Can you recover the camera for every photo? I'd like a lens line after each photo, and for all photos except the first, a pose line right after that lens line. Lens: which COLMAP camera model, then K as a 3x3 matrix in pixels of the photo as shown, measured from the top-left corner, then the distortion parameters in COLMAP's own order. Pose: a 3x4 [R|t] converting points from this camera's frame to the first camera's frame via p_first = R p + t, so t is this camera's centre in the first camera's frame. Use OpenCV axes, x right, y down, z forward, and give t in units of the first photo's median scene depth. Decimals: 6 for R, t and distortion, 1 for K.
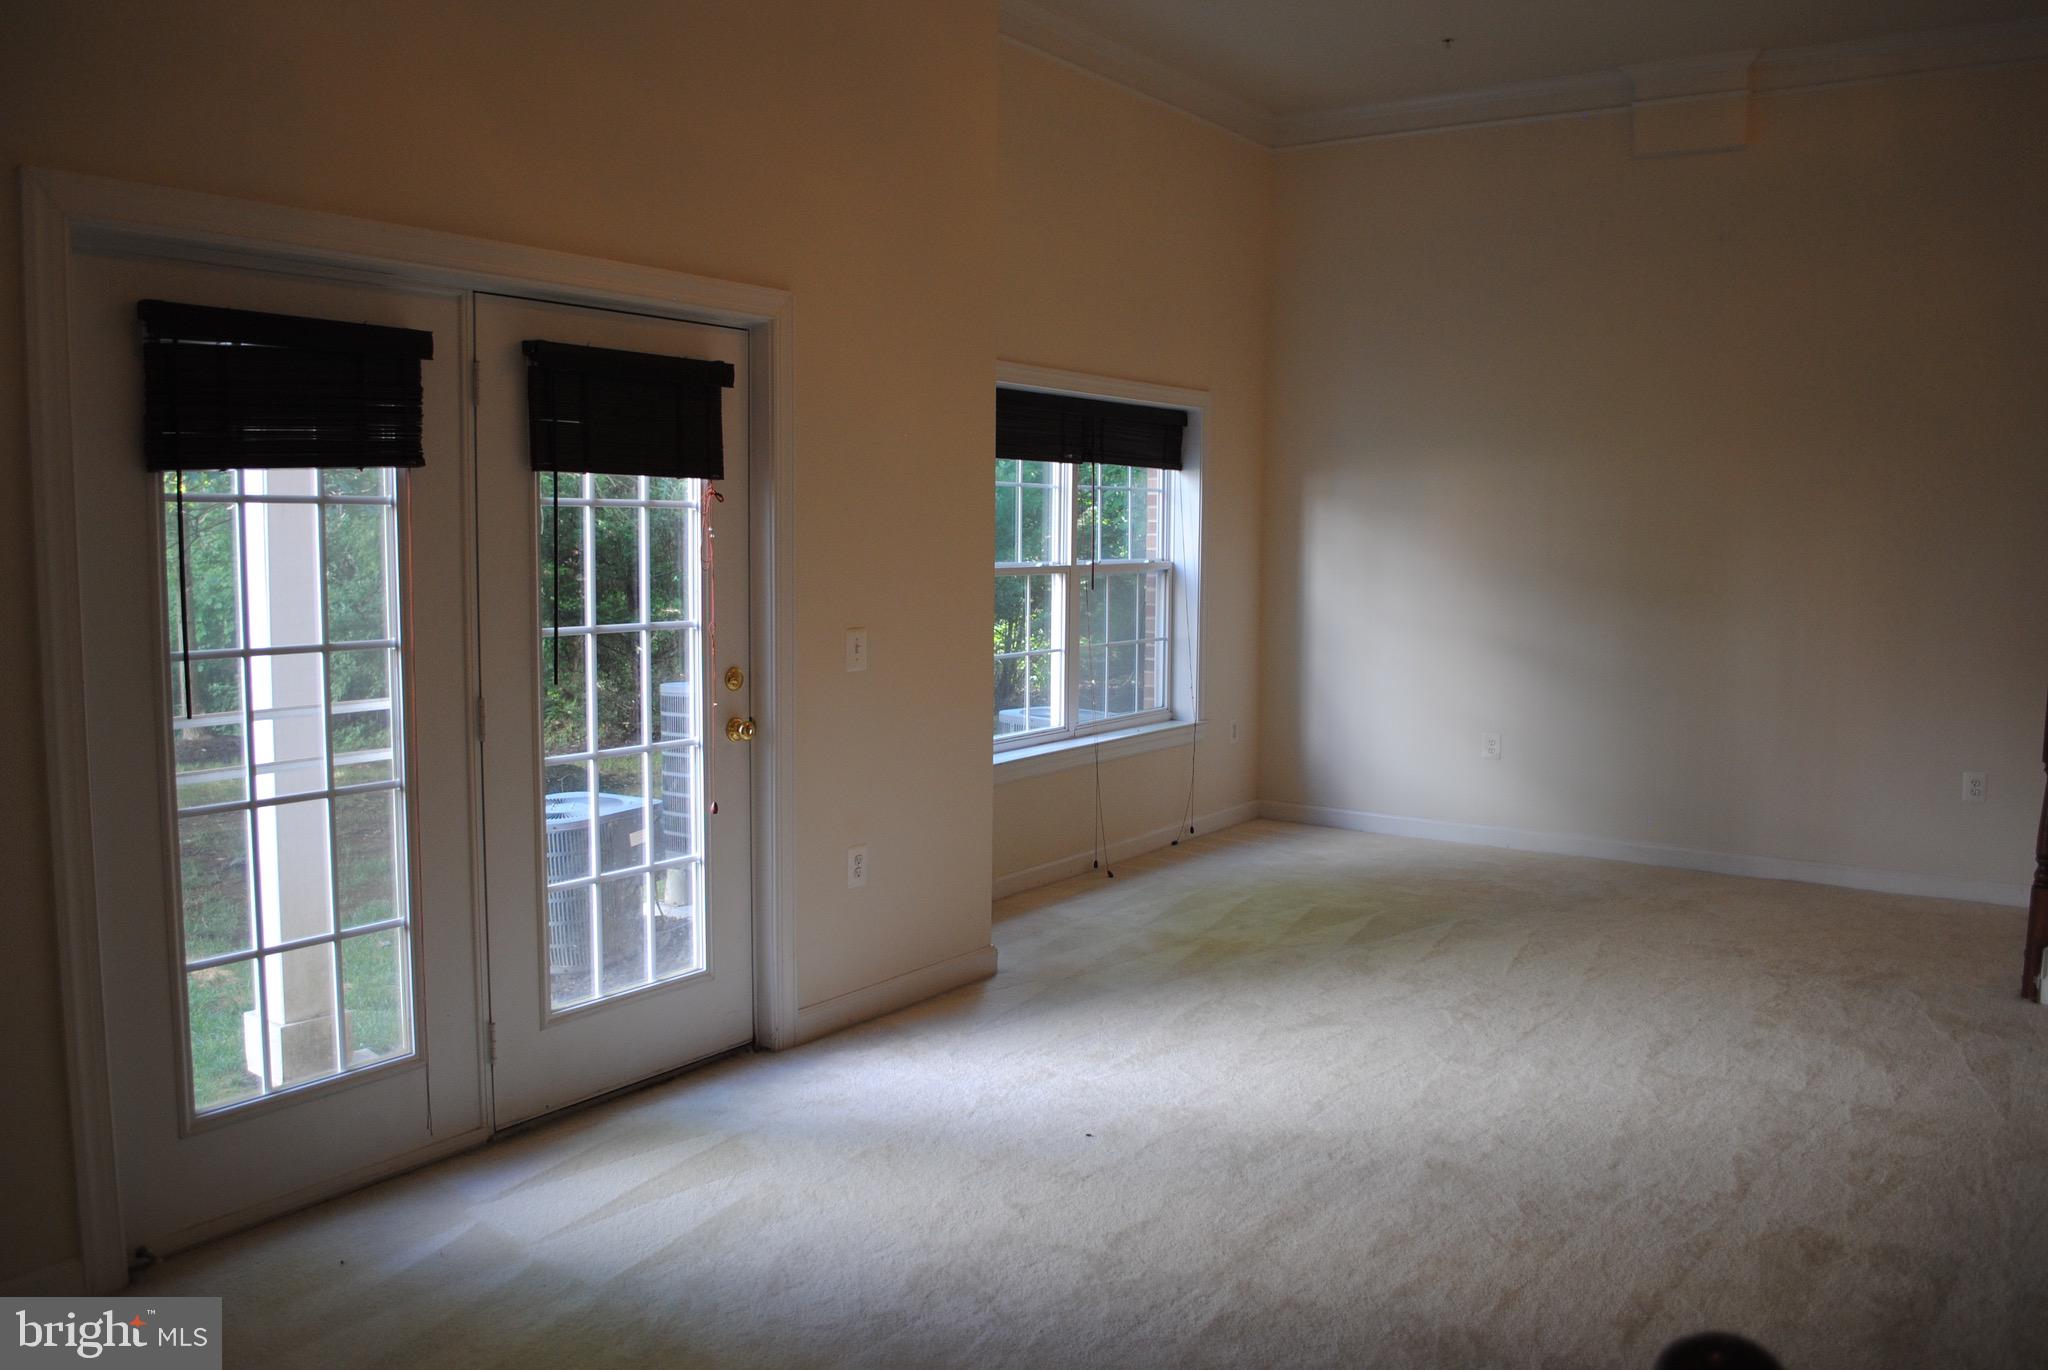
lens RADIAL K [[1638.1, 0, 1024.0], [0, 1638.1, 685.0], [0, 0, 1]] dist [-0.064487, -0.003312]
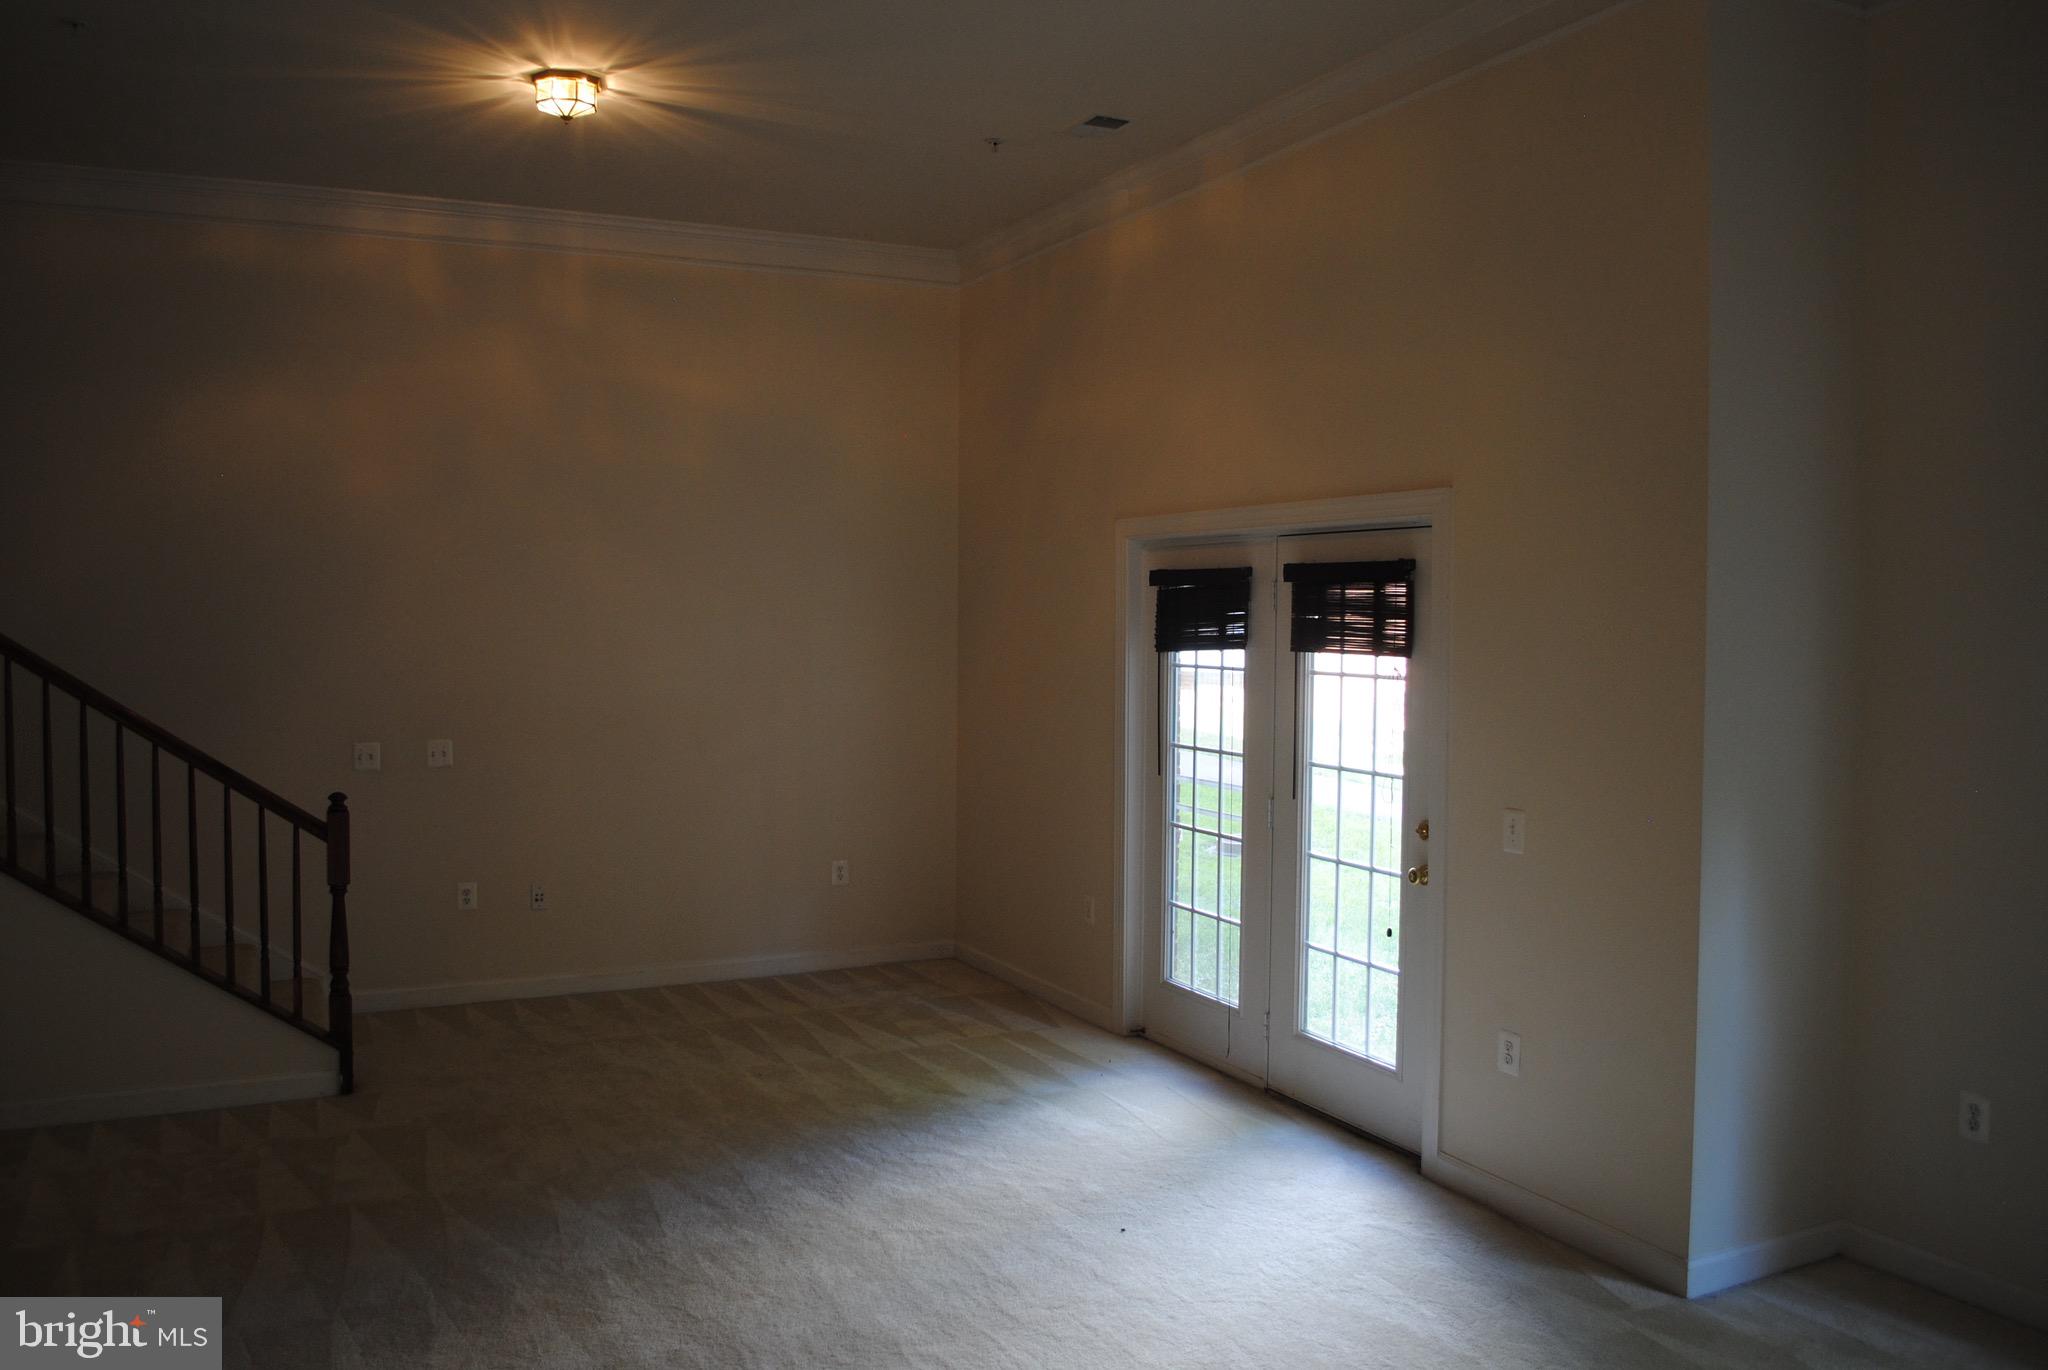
lens RADIAL K [[1638.1, 0, 1024.0], [0, 1638.1, 685.0], [0, 0, 1]] dist [-0.064487, -0.003312]
pose [[-0.480169, 0.025558, -0.876804, 1.096699], [-0.098211, 0.991724, 0.082692, -0.196900], [0.871661, 0.125818, -0.473685, 1.472330]]
